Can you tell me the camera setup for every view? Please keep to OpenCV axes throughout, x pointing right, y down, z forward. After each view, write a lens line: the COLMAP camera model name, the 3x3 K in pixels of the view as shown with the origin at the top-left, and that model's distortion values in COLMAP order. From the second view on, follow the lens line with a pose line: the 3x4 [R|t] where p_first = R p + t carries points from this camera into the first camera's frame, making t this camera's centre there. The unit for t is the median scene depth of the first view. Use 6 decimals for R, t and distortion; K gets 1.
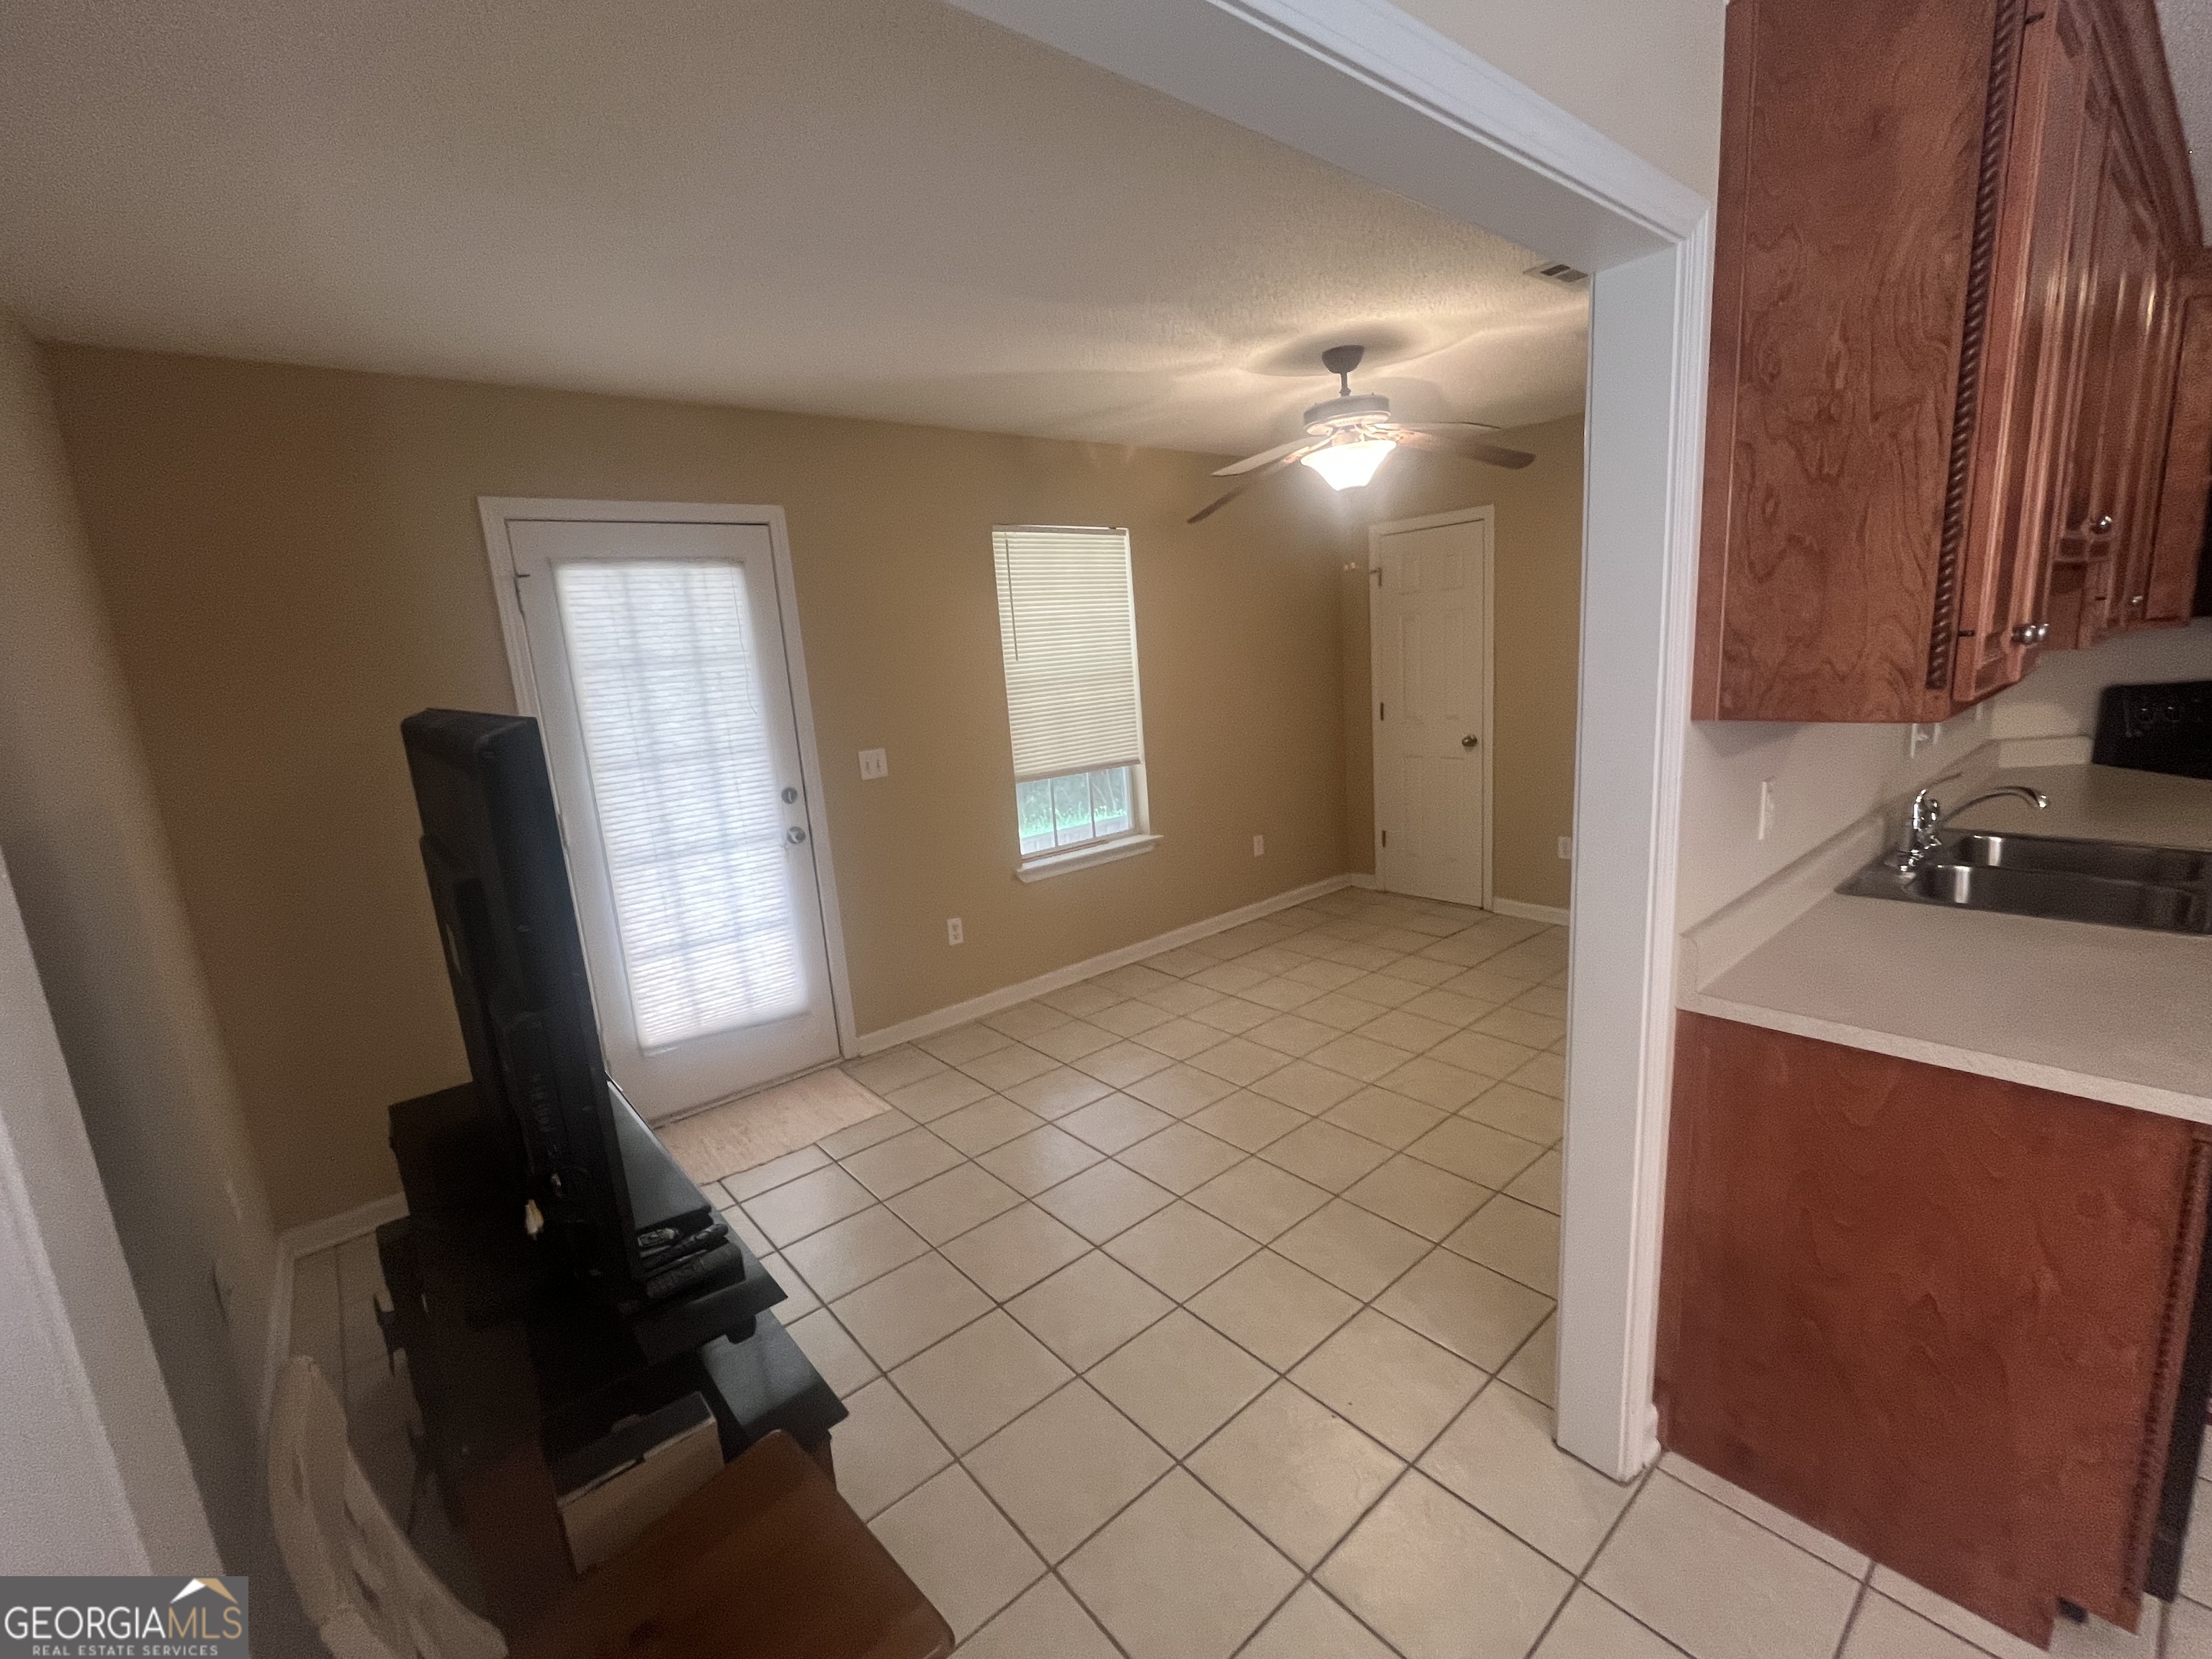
lens RADIAL K [[931.4, 0, 1116.0], [0, 931.4, 833.1], [0, 0, 1]] dist [-0.001026, -0.000390]
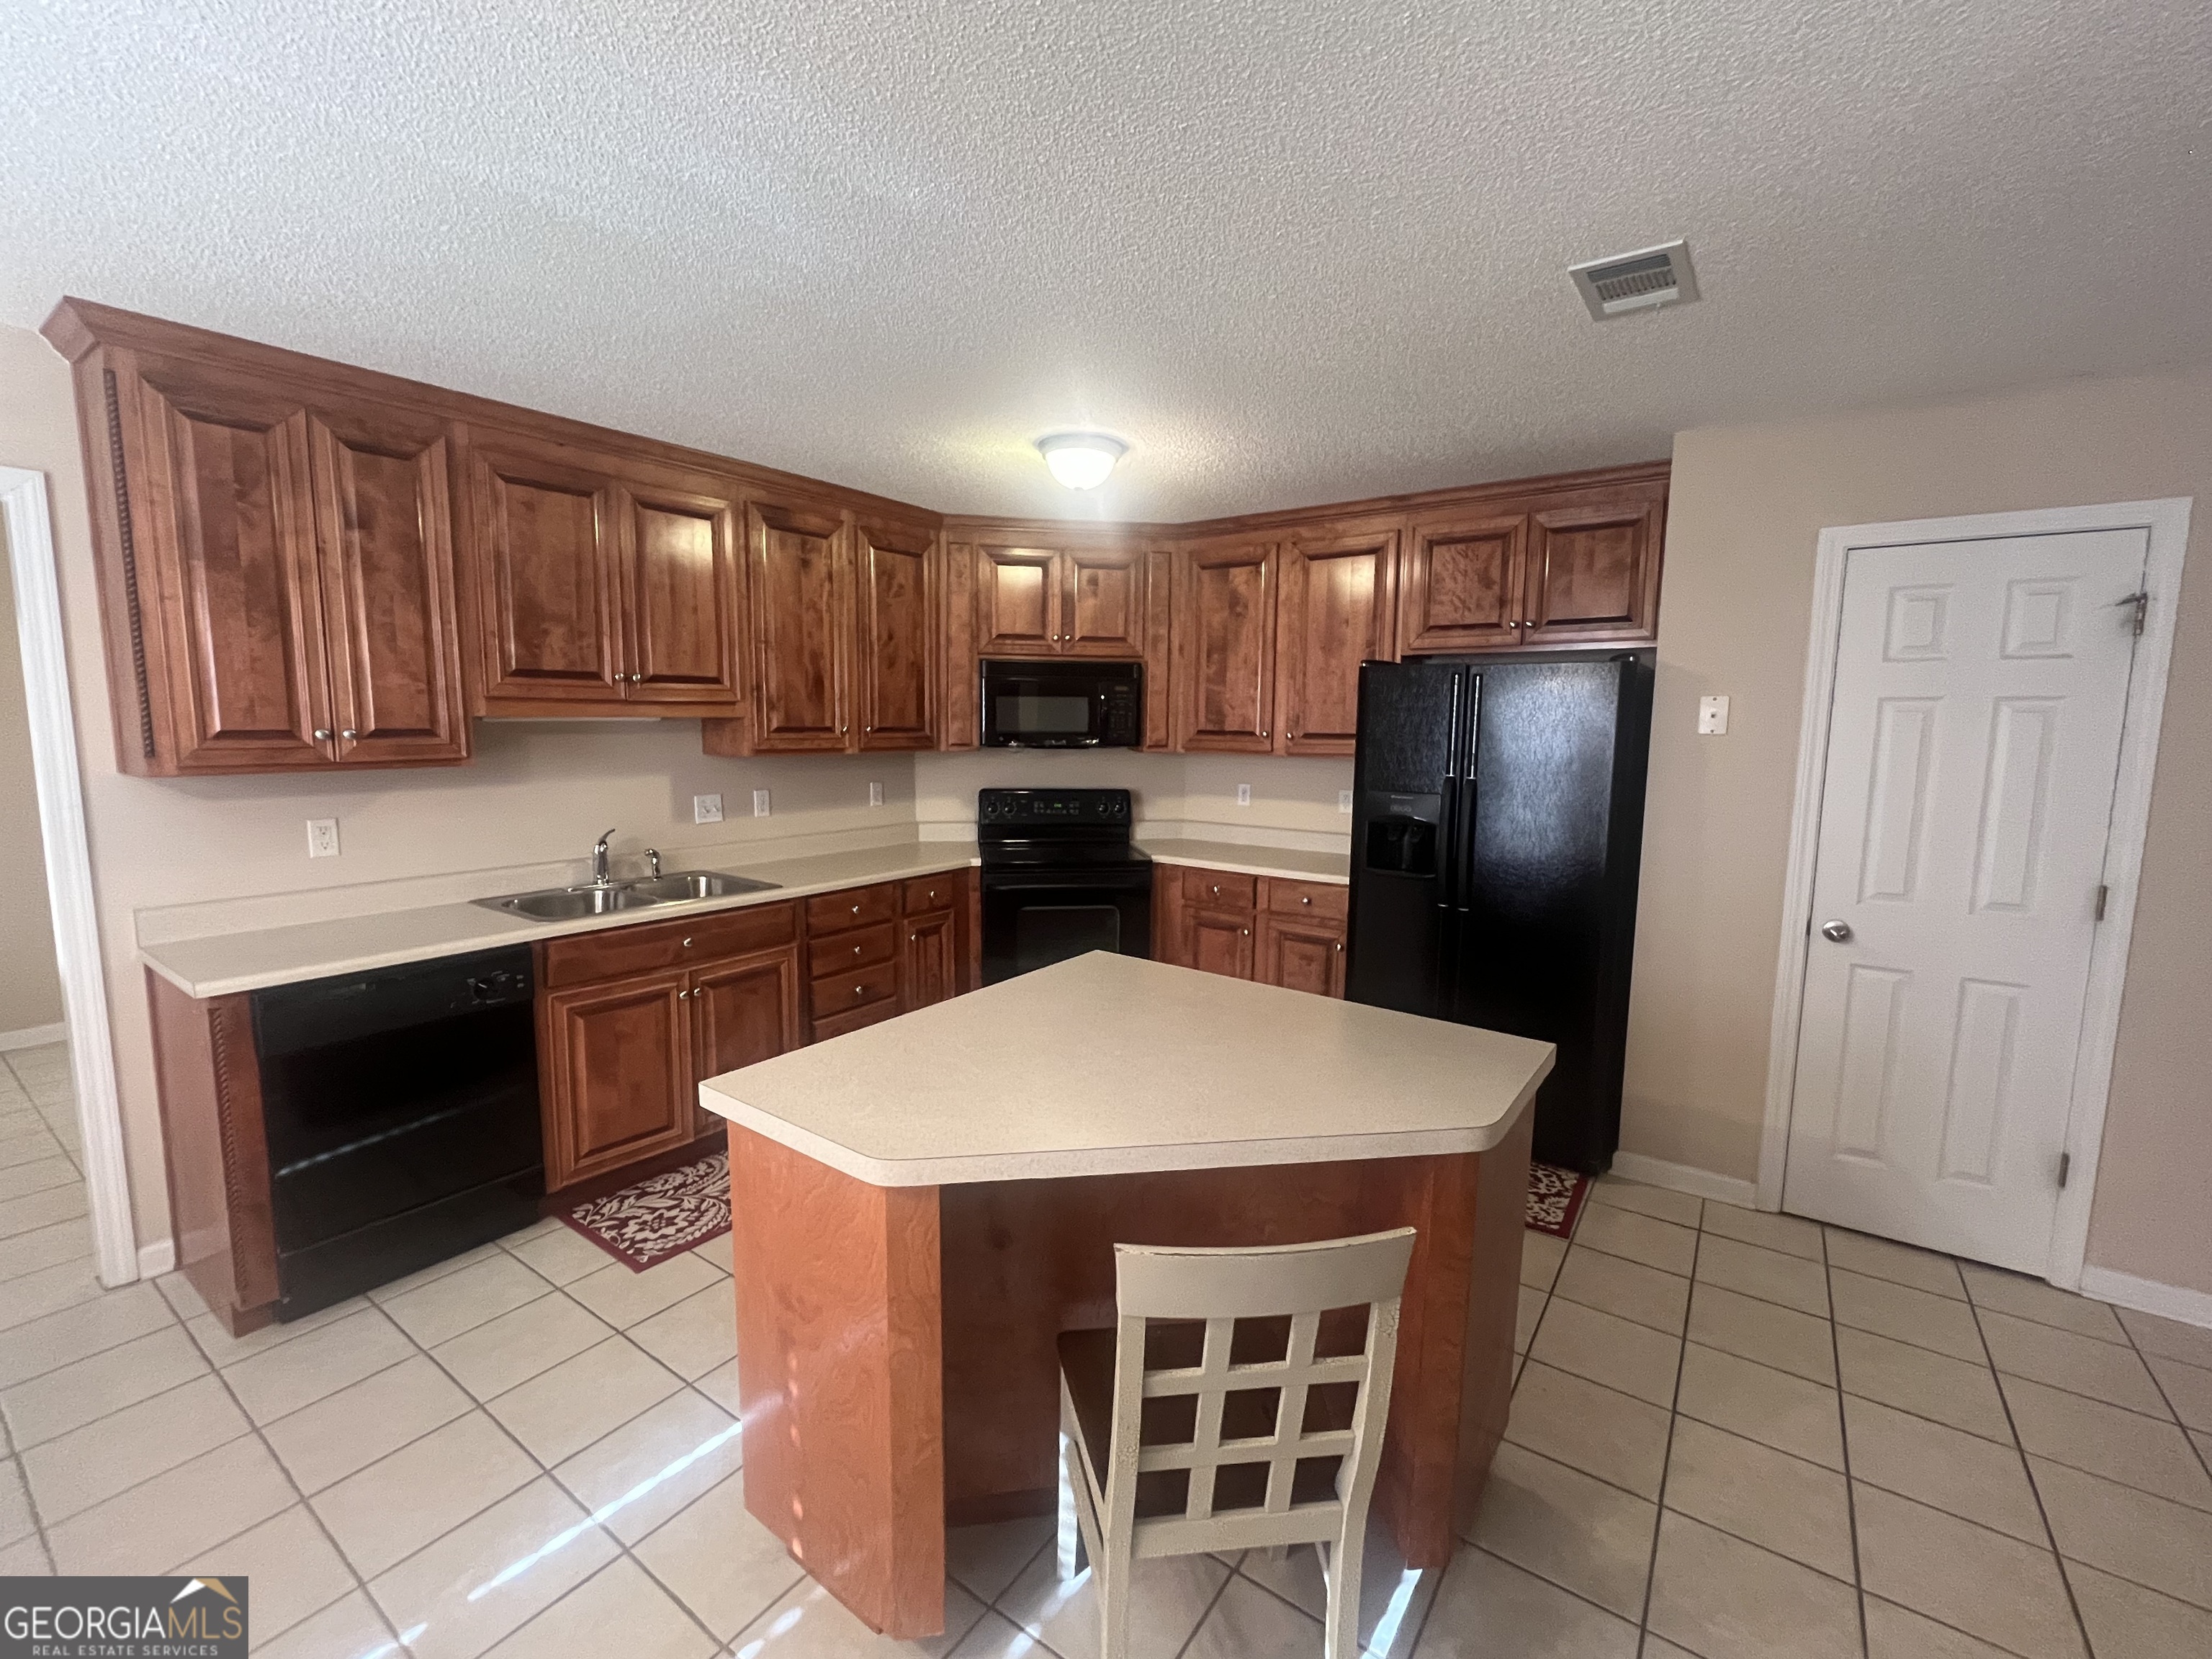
lens RADIAL K [[936.3, 0, 1098.2], [0, 936.3, 830.6], [0, 0, 1]] dist [0.004881, 0.000471]
pose [[0.964609, 0.052339, 0.258439, 0.847373], [-0.029252, 0.995294, -0.092386, 0.037094], [-0.262058, 0.081556, 0.961600, -0.464518]]
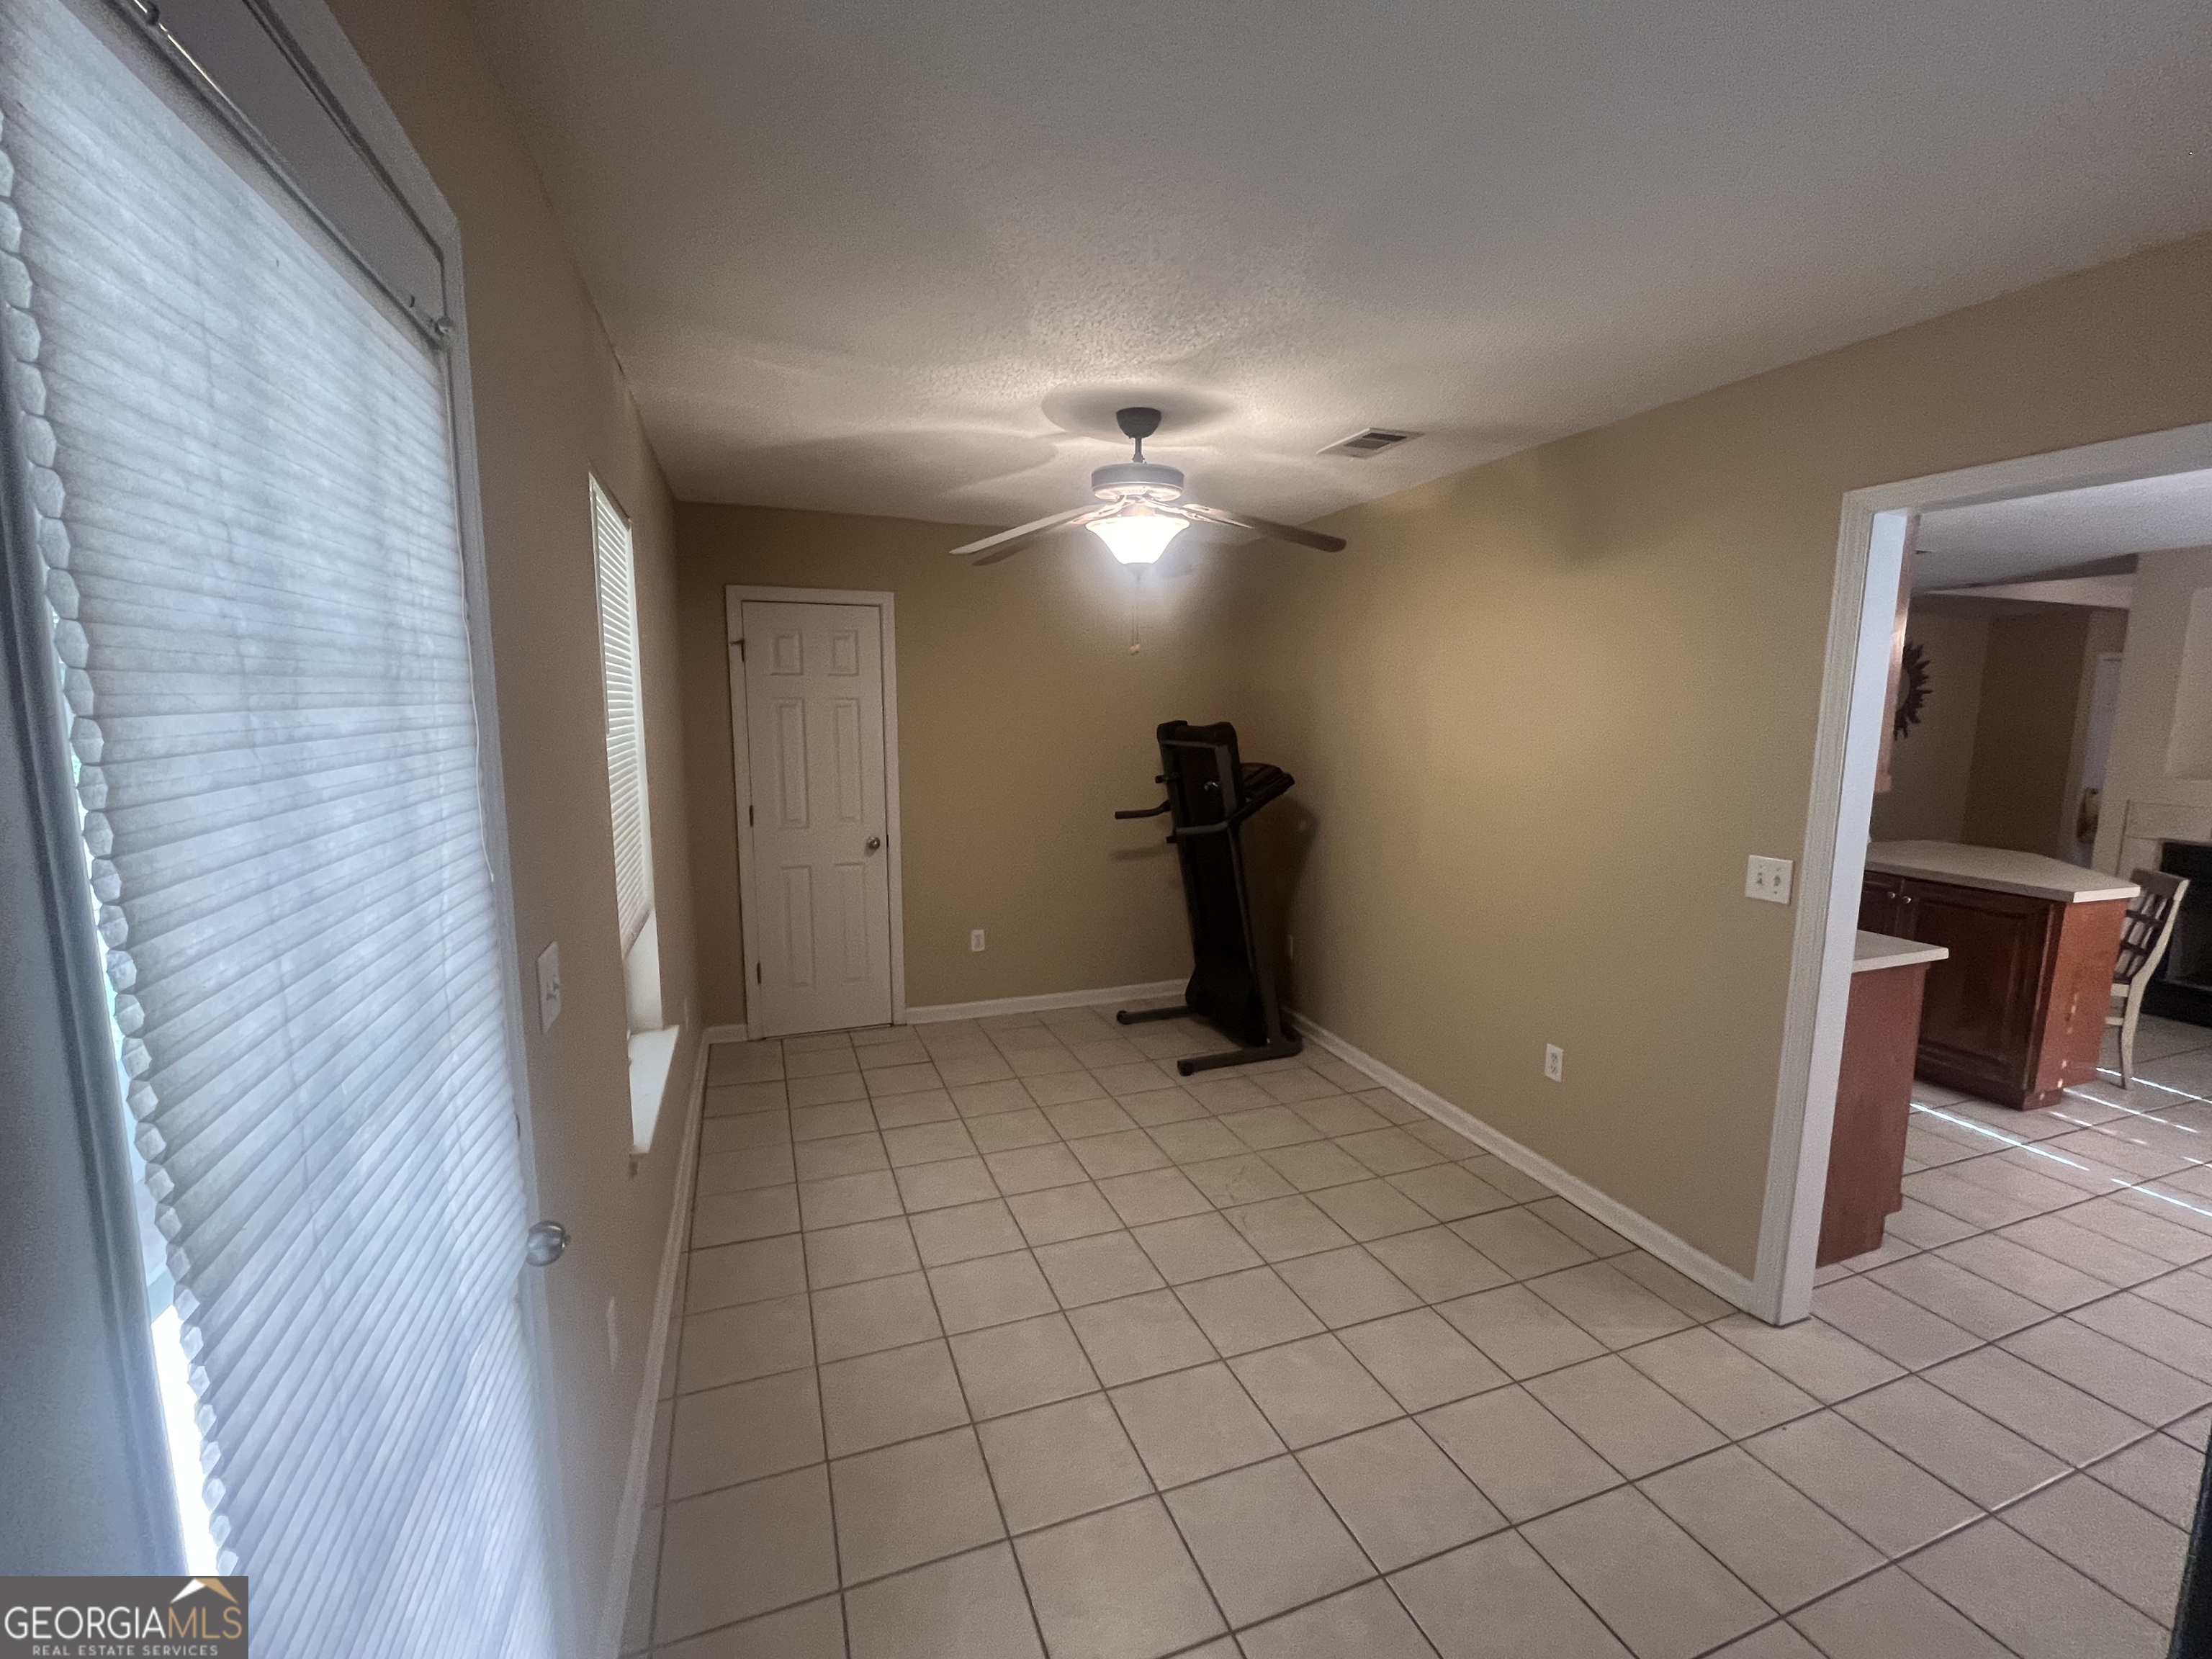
lens RADIAL K [[931.4, 0, 1116.0], [0, 931.4, 833.1], [0, 0, 1]] dist [-0.001026, -0.000390]
pose [[0.344132, -0.053284, 0.937408, -0.574822], [0.154789, 0.987947, -0.000668, -0.106396], [-0.926074, 0.145331, 0.348233, 0.691391]]
